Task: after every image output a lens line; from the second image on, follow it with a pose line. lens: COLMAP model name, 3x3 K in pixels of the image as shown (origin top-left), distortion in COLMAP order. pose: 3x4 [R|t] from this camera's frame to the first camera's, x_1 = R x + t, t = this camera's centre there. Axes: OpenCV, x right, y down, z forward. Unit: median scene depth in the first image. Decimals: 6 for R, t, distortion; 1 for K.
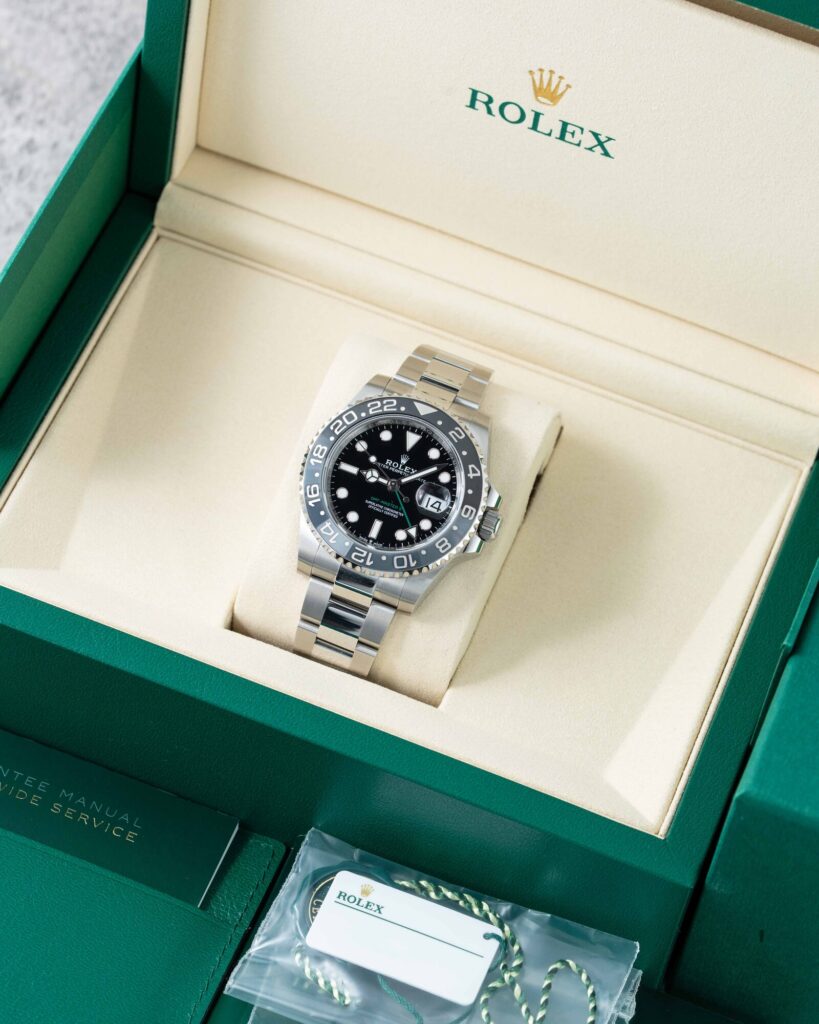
lens RADIAL K [[4739.8, 0, 409.4], [0, 4739.8, 511.7], [0, 0, 1]] dist [0.097988, 0.000000]
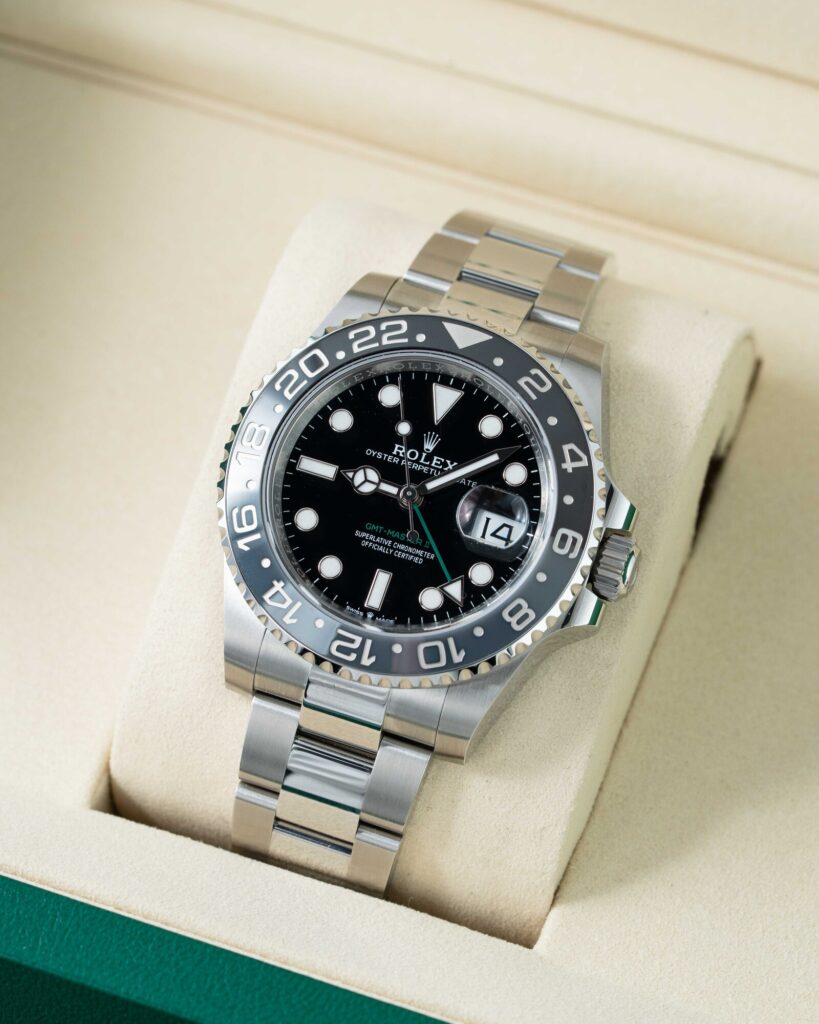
lens RADIAL K [[4739.8, 0, 408.2], [0, 4739.8, 515.4], [0, 0, 1]] dist [0.097988, 0.000000]
pose [[0.996206, -0.061514, -0.061557, 0.025893], [0.061168, 0.998099, -0.007493, -0.000065], [0.061901, 0.003700, 0.998075, 0.513435]]
